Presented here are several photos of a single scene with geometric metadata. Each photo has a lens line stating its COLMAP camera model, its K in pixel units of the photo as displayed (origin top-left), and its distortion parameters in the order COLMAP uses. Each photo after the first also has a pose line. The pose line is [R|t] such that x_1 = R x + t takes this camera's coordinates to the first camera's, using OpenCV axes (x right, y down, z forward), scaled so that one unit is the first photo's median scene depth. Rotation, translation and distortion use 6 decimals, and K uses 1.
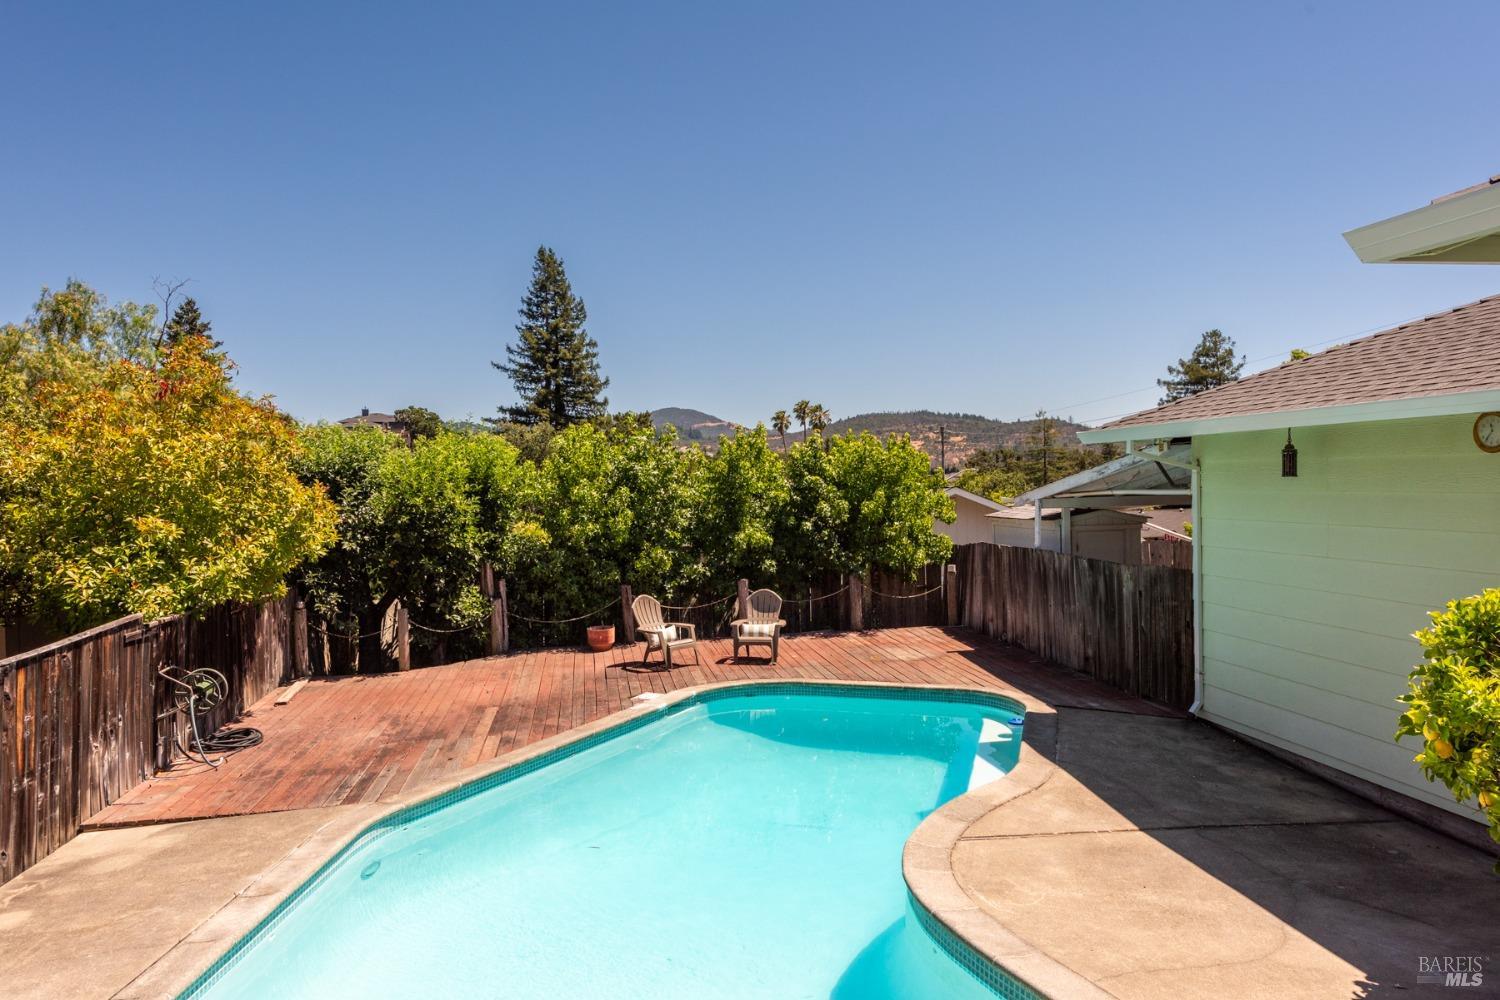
lens RADIAL K [[1006.7, 0, 759.7], [0, 1006.7, 498.3], [0, 0, 1]] dist [0.020549, -0.005486]
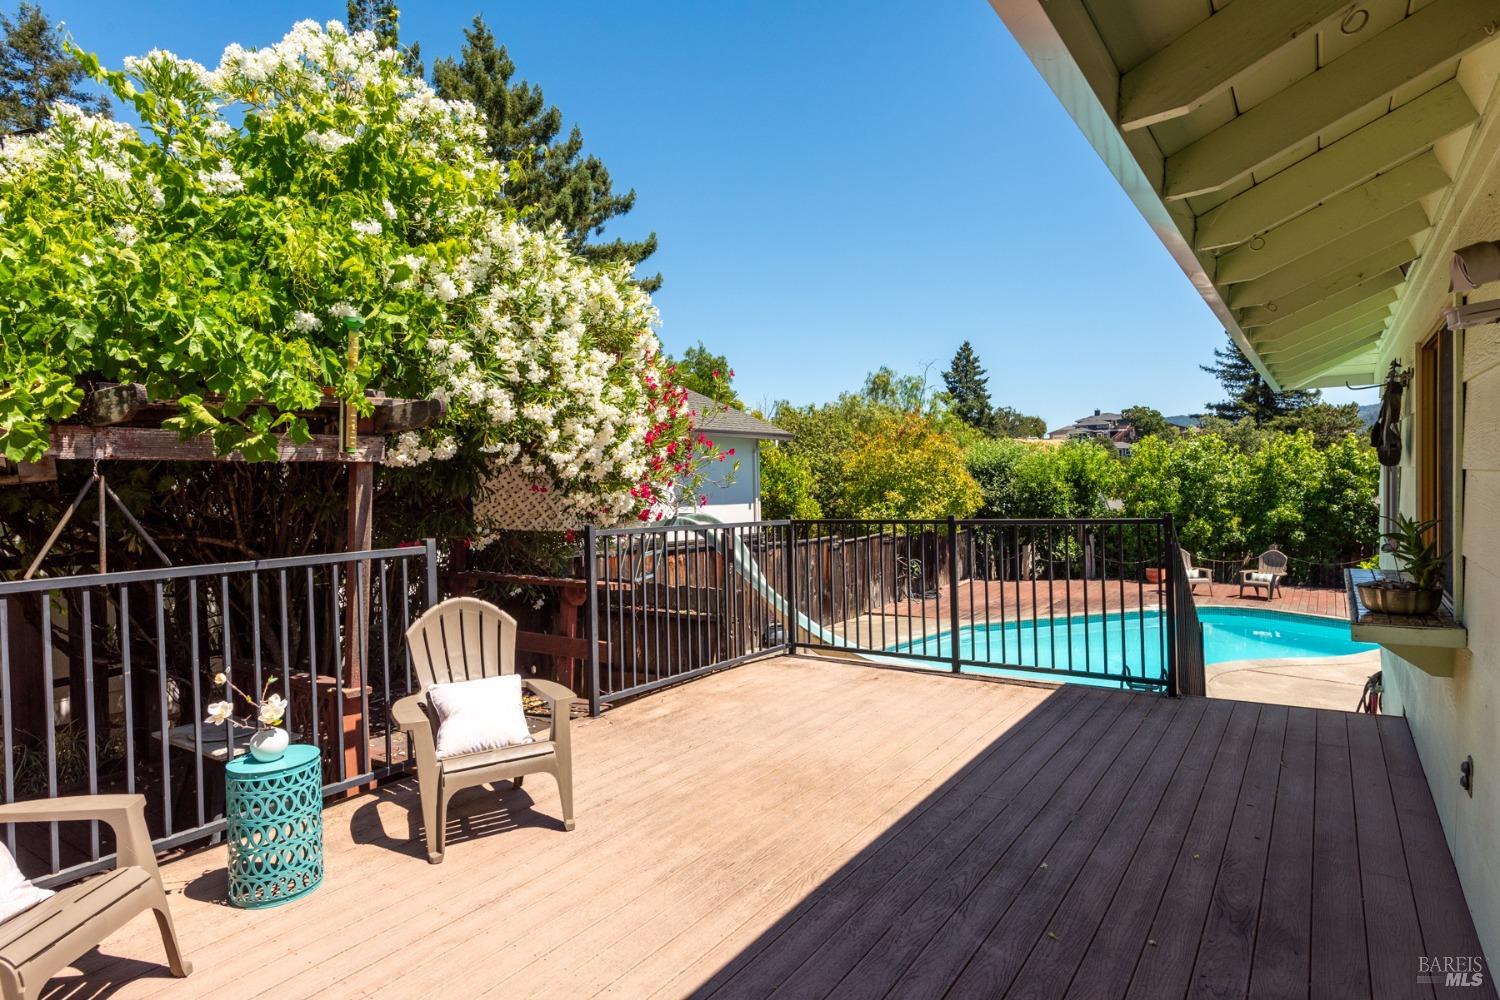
lens RADIAL K [[805.4, 0, 757.3], [0, 805.4, 505.5], [0, 0, 1]] dist [0.012158, -0.000180]
pose [[0.719375, 0.029065, -0.694014, 0.245045], [-0.009345, 0.999439, 0.032170, -0.002155], [0.694559, -0.016657, 0.719243, -0.292346]]
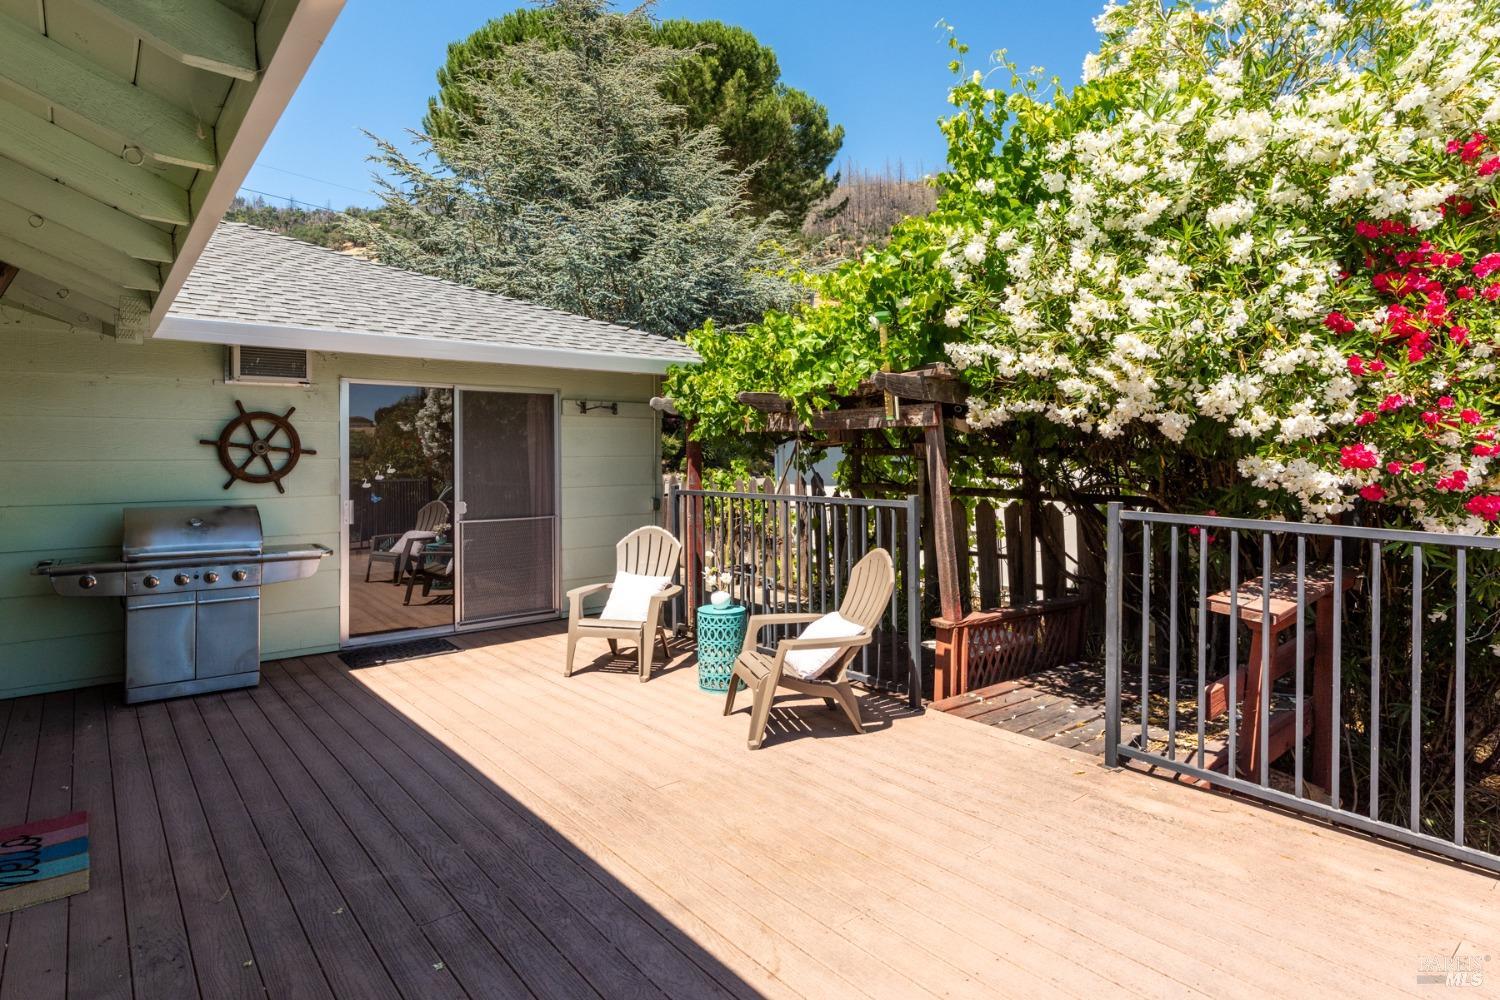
lens RADIAL K [[830.6, 0, 729.5], [0, 830.6, 437.0], [0, 0, 1]] dist [0.021439, 0.000253]
pose [[-0.875929, 0.022361, -0.481921, 0.193755], [0.019505, 0.999750, 0.010937, -0.006128], [0.482045, 0.000180, -0.876146, 0.014876]]
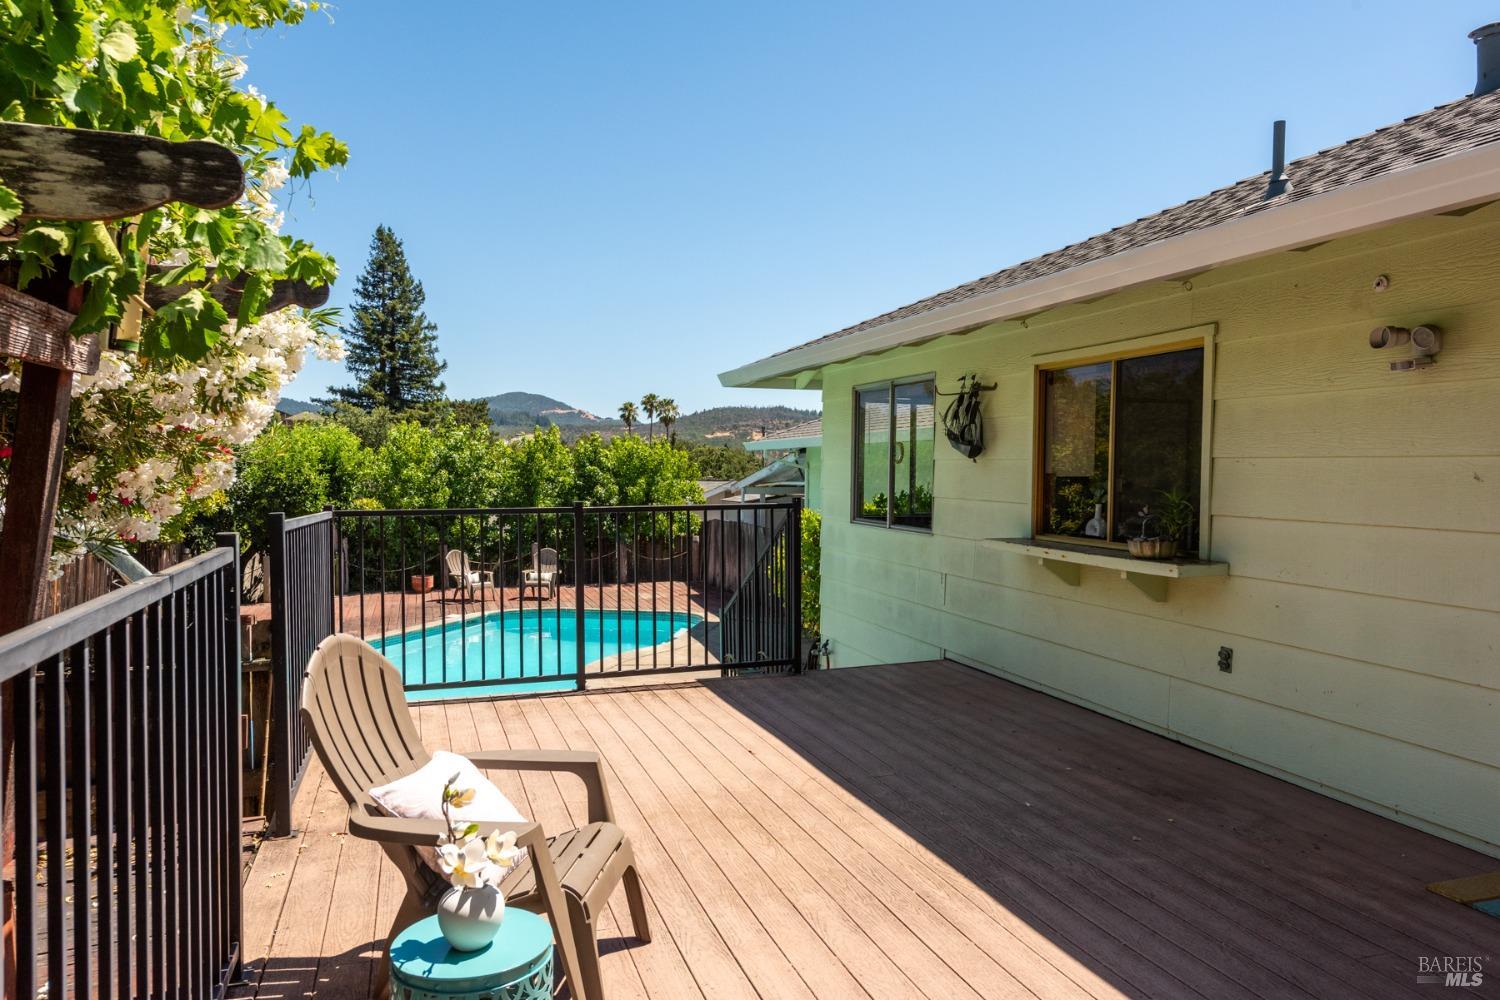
lens RADIAL K [[1006.7, 0, 752.6], [0, 1006.7, 492.9], [0, 0, 1]] dist [0.020549, -0.005486]
pose [[0.988819, 0.026972, 0.146659, 0.069782], [-0.027172, 0.999631, -0.000636, 0.008109], [-0.146622, -0.003356, 0.989187, -0.353222]]
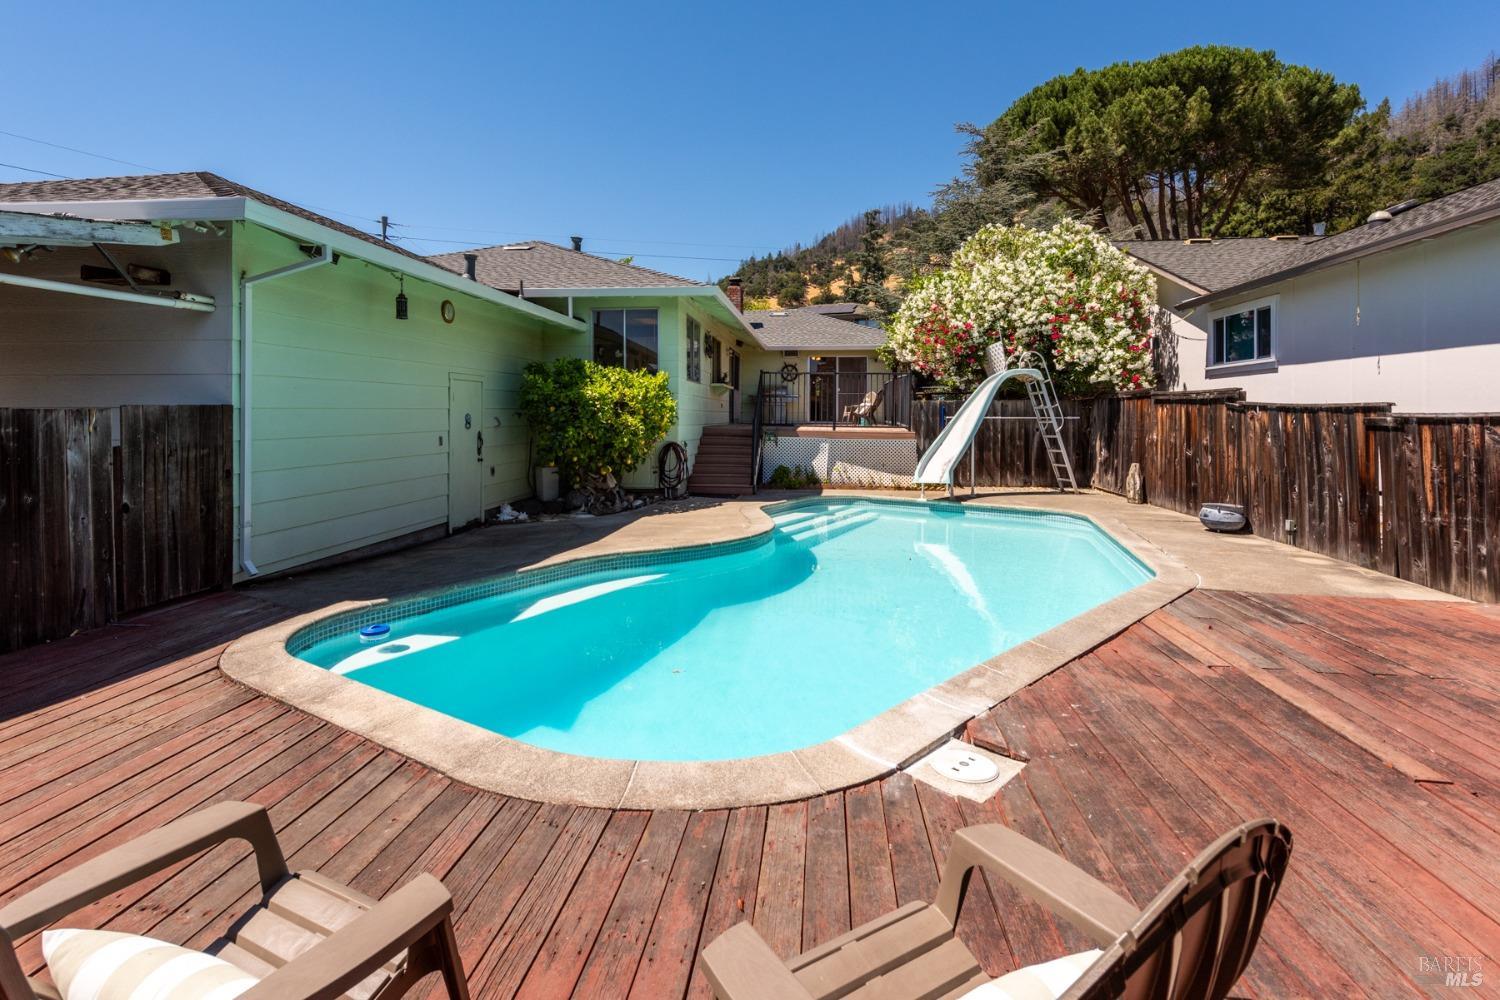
lens RADIAL K [[705.0, 0, 749.2], [0, 705.0, 501.1], [0, 0, 1]] dist [0.000219, -0.000056]
pose [[-0.965927, -0.006504, 0.258733, -0.086100], [0.030009, 0.990127, 0.136925, 0.055468], [-0.257069, 0.140024, -0.956195, 0.969070]]
